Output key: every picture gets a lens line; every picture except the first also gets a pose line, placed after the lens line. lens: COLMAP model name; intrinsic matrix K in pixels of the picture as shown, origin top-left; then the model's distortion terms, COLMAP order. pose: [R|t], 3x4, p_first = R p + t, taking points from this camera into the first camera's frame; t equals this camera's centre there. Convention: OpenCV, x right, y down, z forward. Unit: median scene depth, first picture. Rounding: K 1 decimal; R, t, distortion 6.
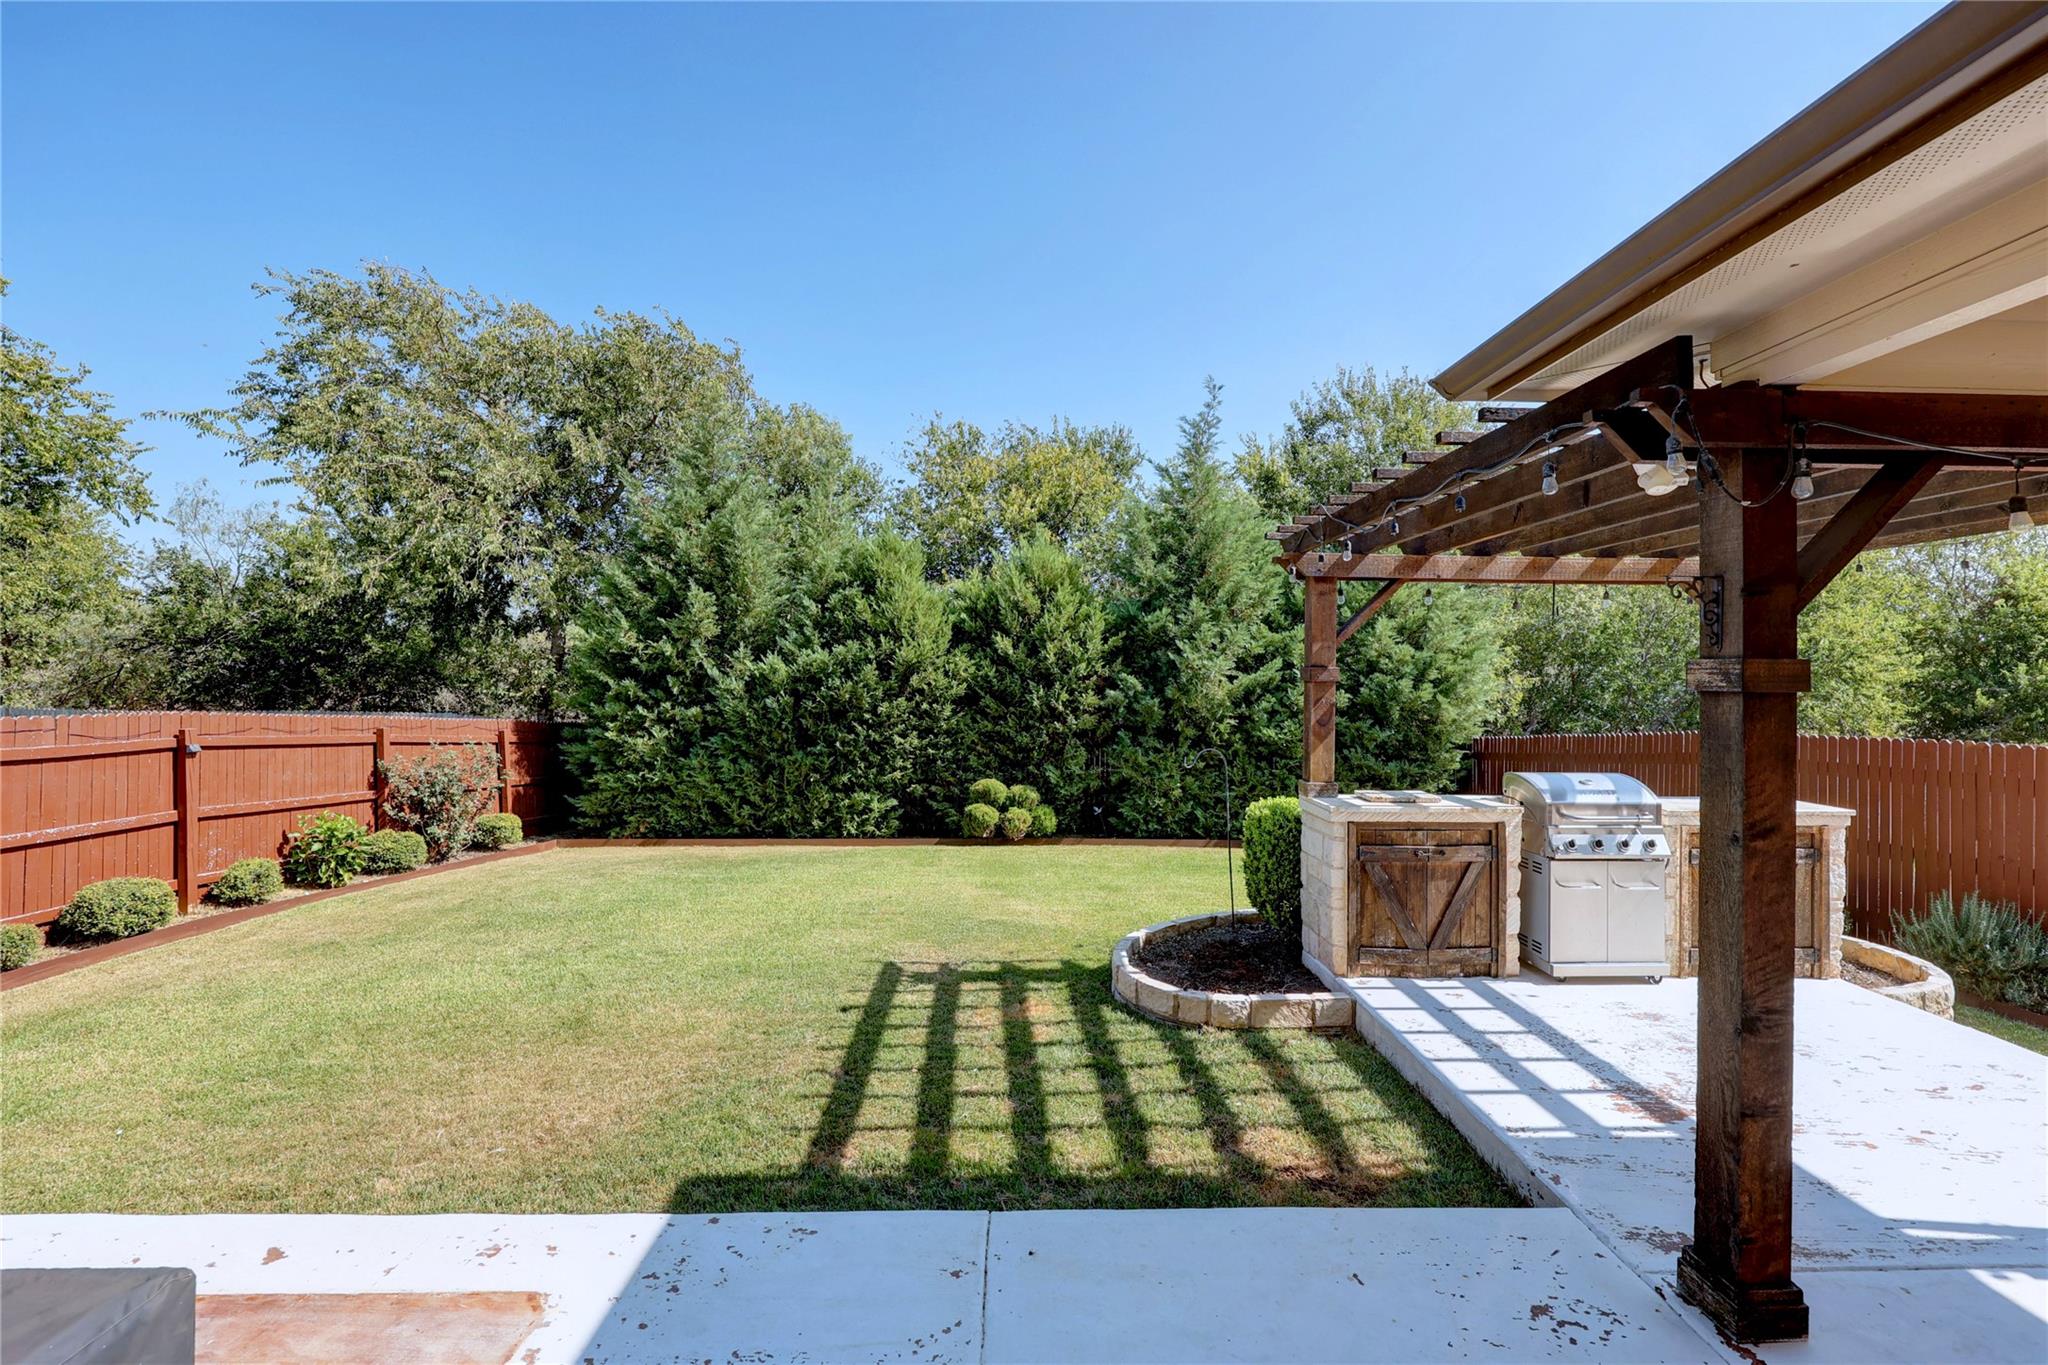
lens RADIAL K [[866.7, 0, 1010.0], [0, 866.7, 657.6], [0, 0, 1]] dist [-0.006728, 0.002350]
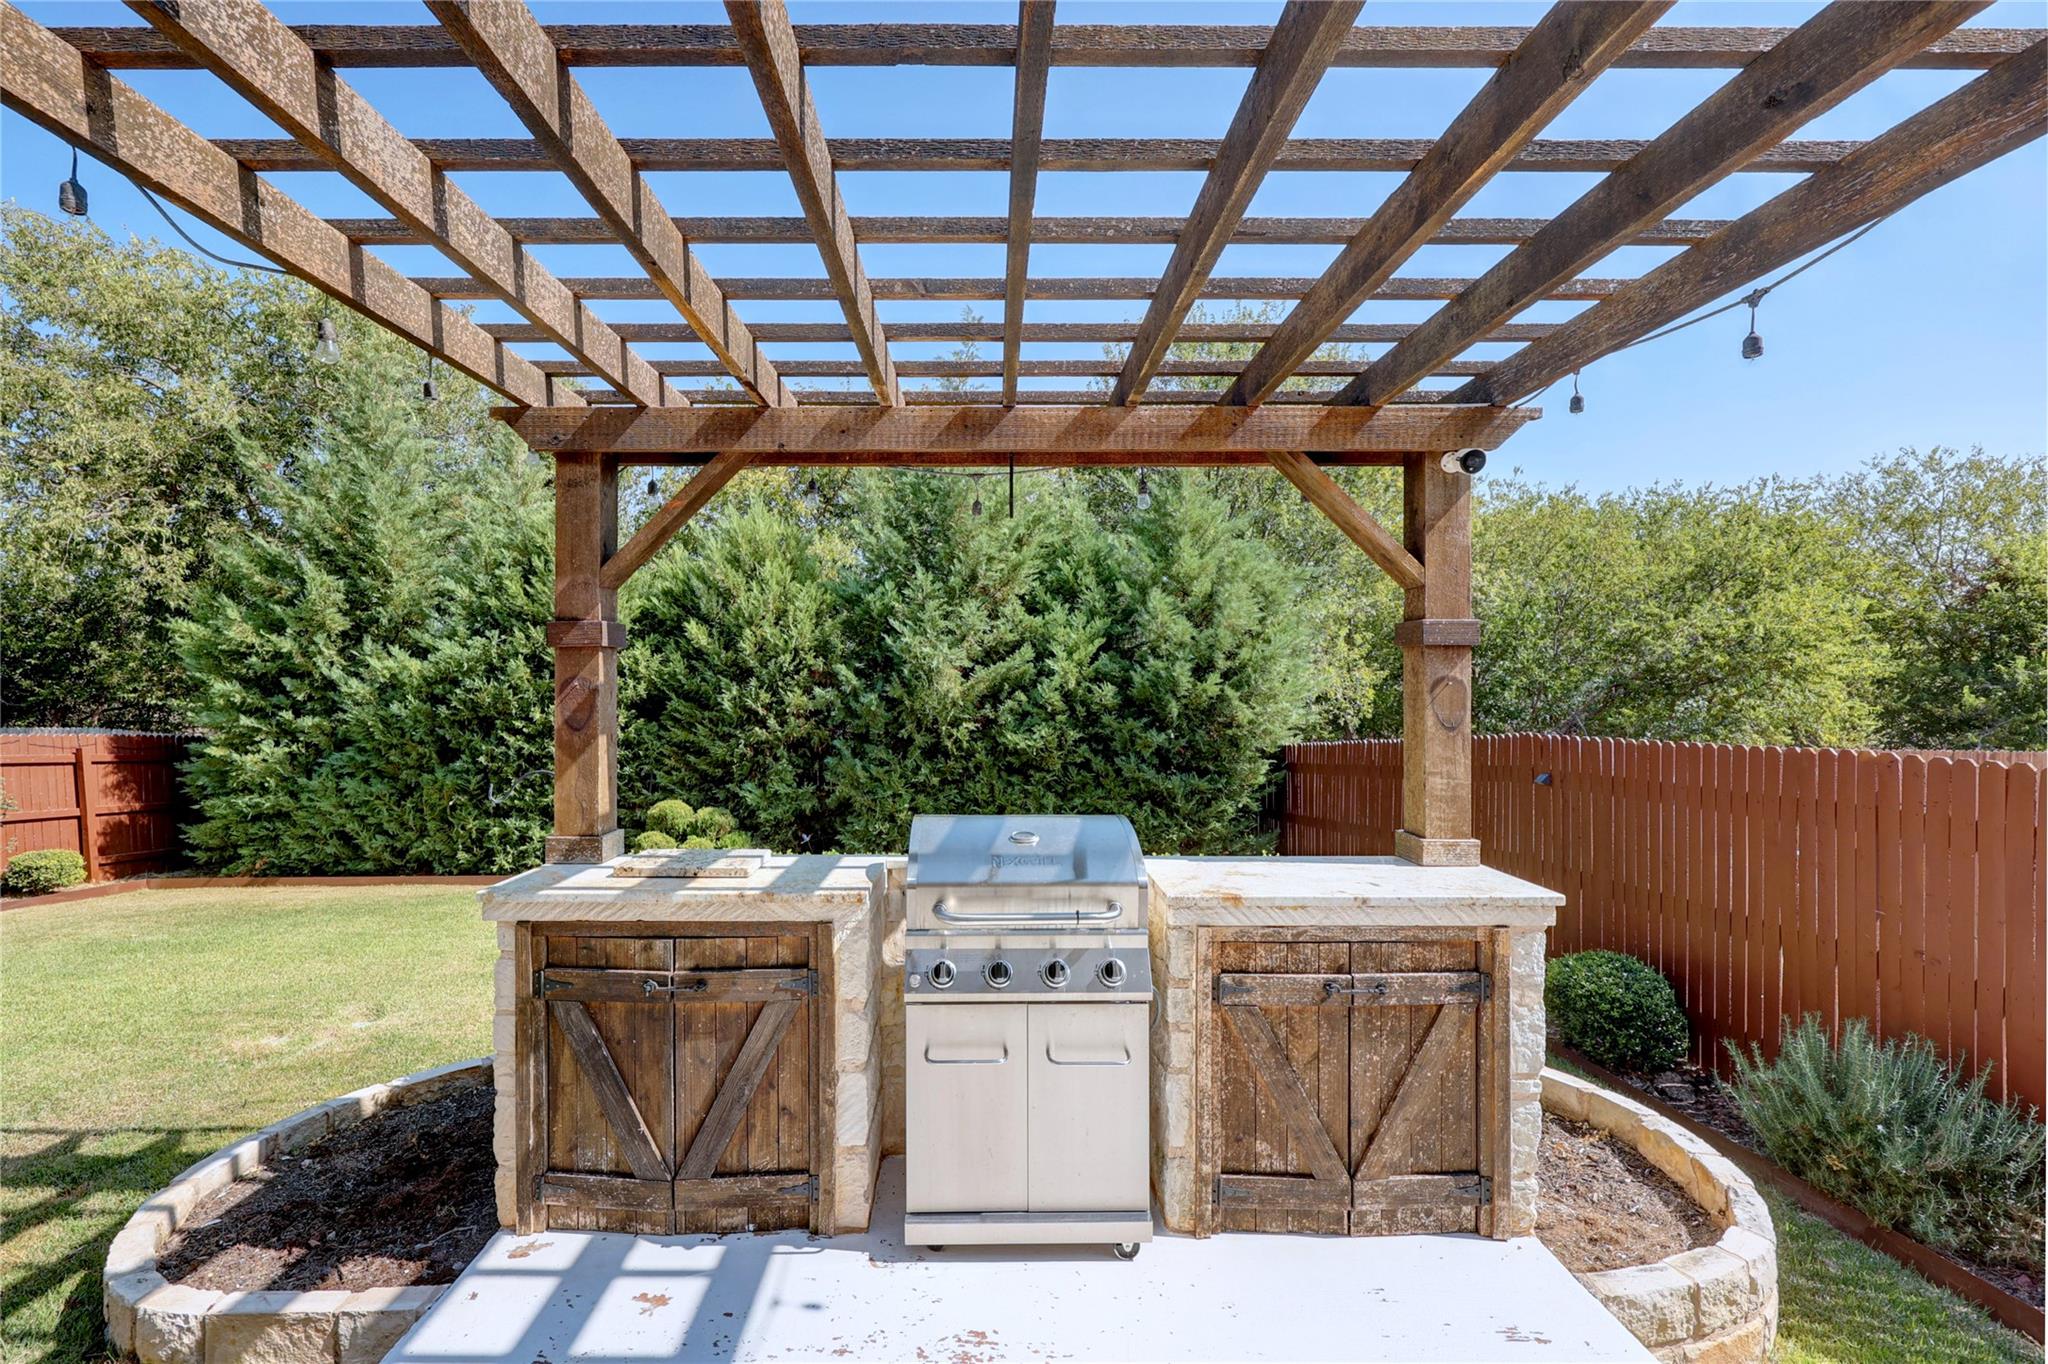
lens RADIAL K [[866.7, 0, 957.3], [0, 866.7, 674.3], [0, 0, 1]] dist [-0.006728, 0.002350]
pose [[0.999564, -0.009638, -0.027919, 0.263952], [0.009842, 0.999926, 0.007174, 0.019065], [0.027848, -0.007446, 0.999584, 0.205000]]
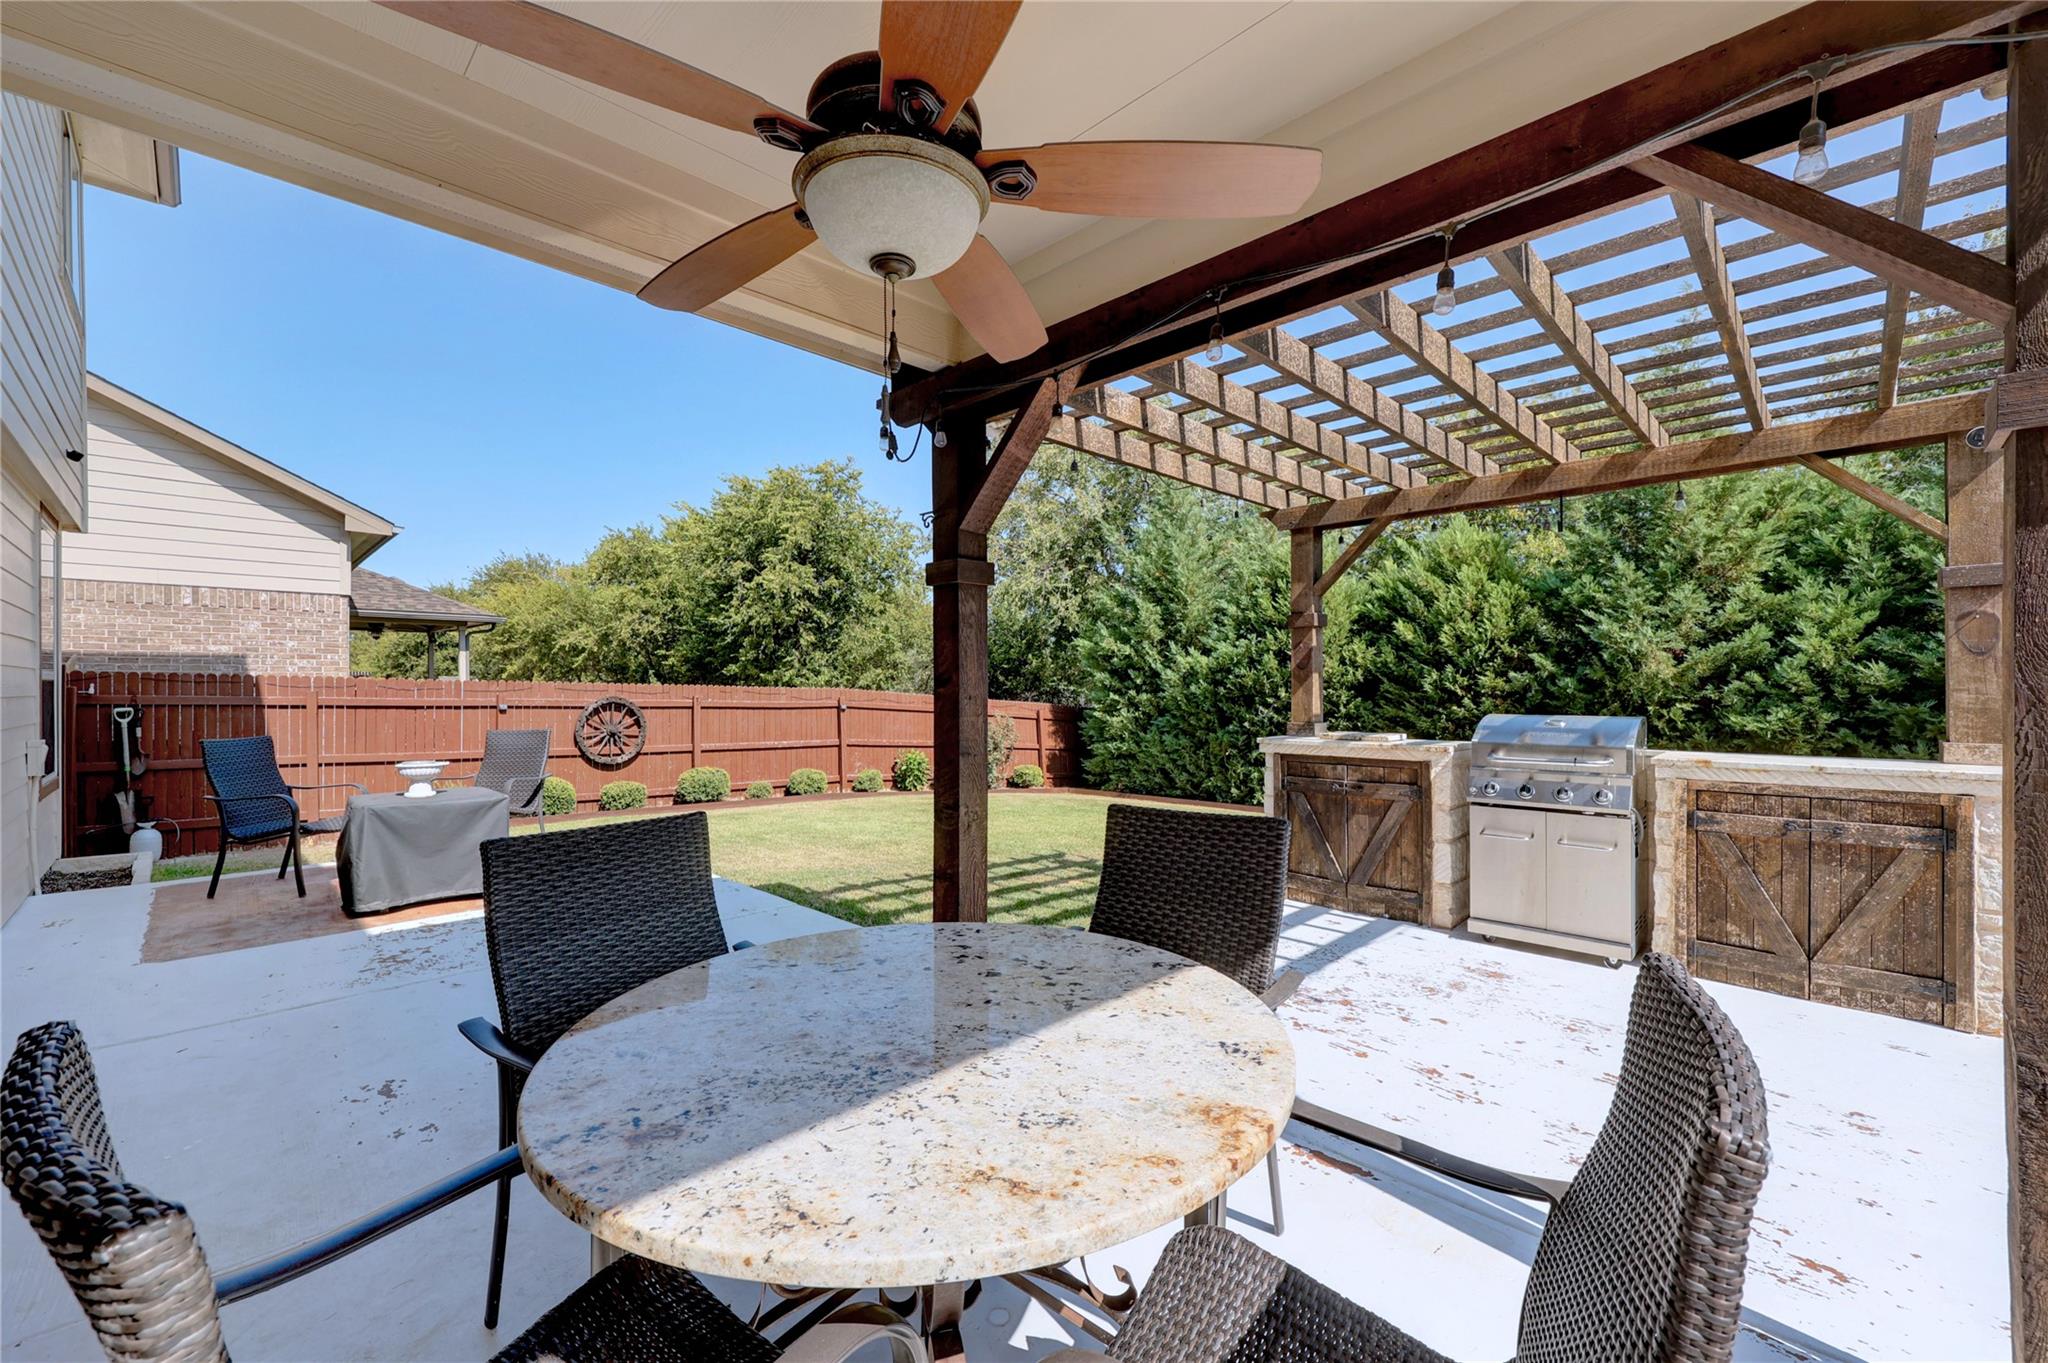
lens RADIAL K [[800.6, 0, 1018.2], [0, 800.6, 694.0], [0, 0, 1]] dist [-0.011423, 0.000386]
pose [[0.697720, -0.005271, -0.716351, 0.352060], [0.020054, 0.999725, 0.012177, 0.039498], [0.716090, -0.022862, 0.697634, 0.034088]]
